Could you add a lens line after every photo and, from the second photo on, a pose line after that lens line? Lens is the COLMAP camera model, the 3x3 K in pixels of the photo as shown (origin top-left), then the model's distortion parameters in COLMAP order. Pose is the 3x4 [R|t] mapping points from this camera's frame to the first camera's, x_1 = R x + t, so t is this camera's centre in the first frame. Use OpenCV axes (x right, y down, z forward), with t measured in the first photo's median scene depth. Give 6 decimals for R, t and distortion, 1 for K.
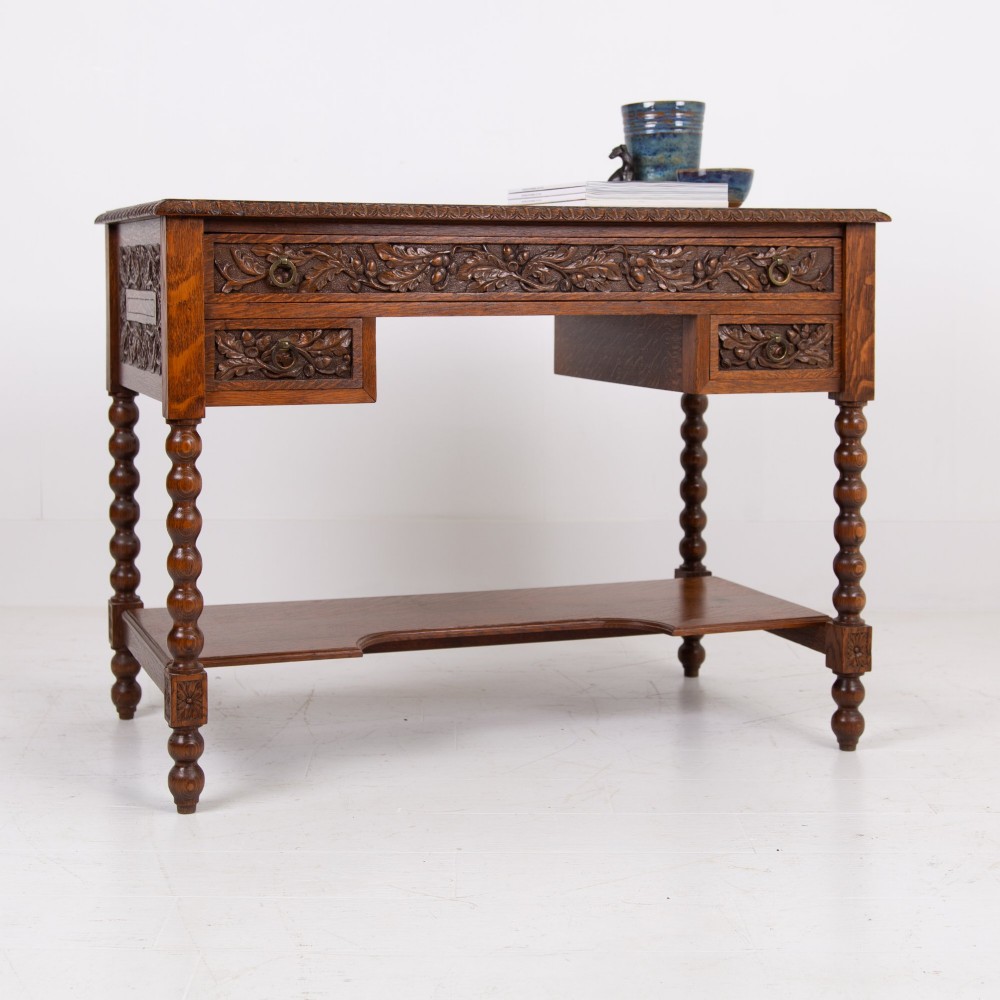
lens RADIAL K [[1857.1, 0, 499.9], [0, 1857.1, 458.4], [0, 0, 1]] dist [0.010681, -0.086292]
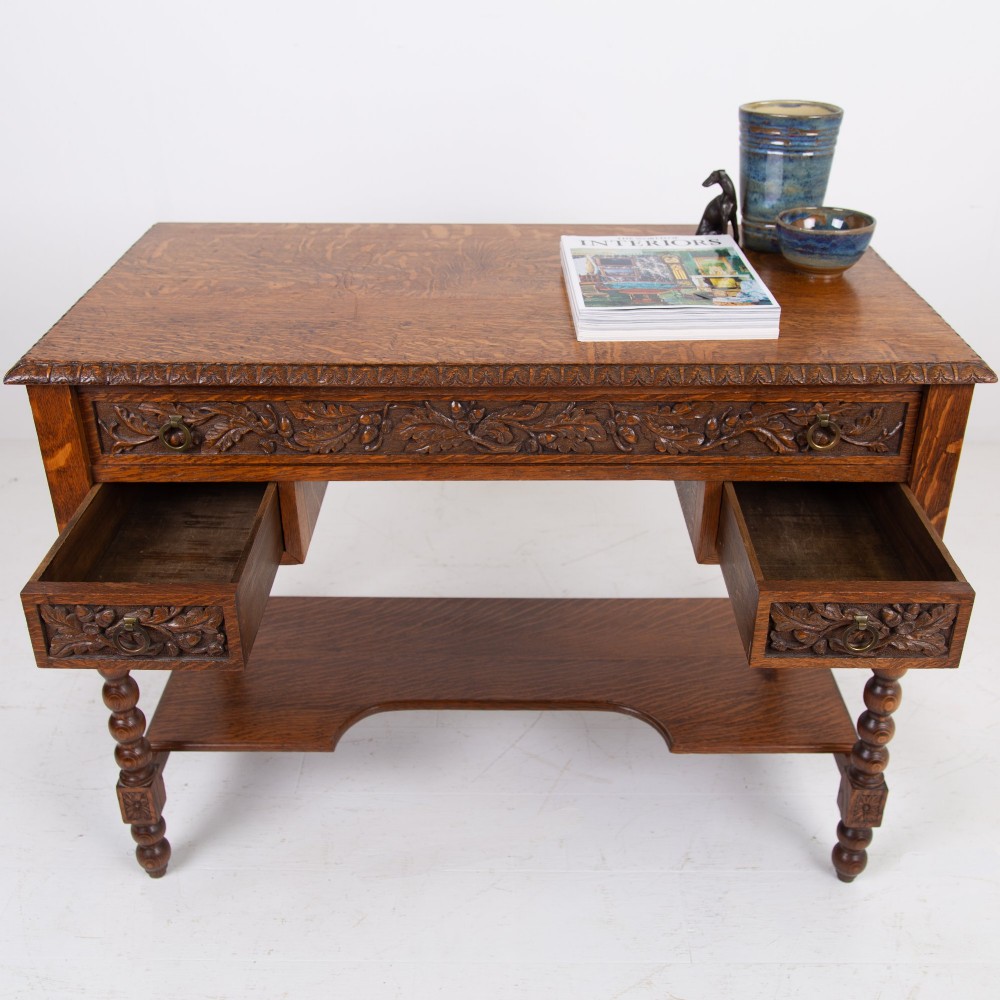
lens RADIAL K [[1146.5, 0, 500.0], [0, 1146.5, 521.3], [0, 0, 1]] dist [0.006676, -0.022600]
pose [[0.932917, 0.177736, -0.313170, 0.182222], [-0.035245, 0.910592, 0.411801, -0.263694], [0.358362, -0.373139, 0.855771, 0.525515]]
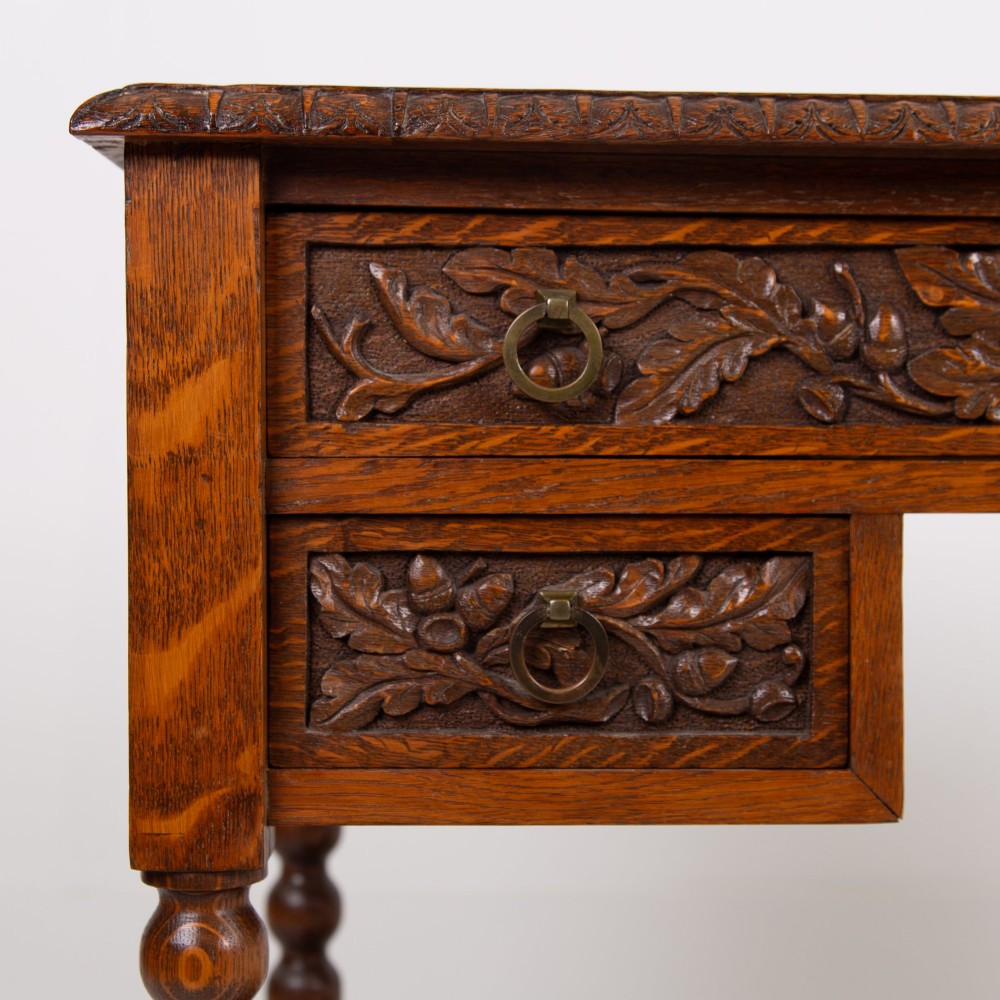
lens RADIAL K [[1857.1, 0, 499.9], [0, 1857.1, 458.4], [0, 0, 1]] dist [0.010681, -0.086292]
pose [[0.948124, 0.003195, -0.317885, -0.032650], [-0.033182, 0.995482, -0.088961, -0.053347], [0.316165, 0.094894, 0.943946, 0.667666]]
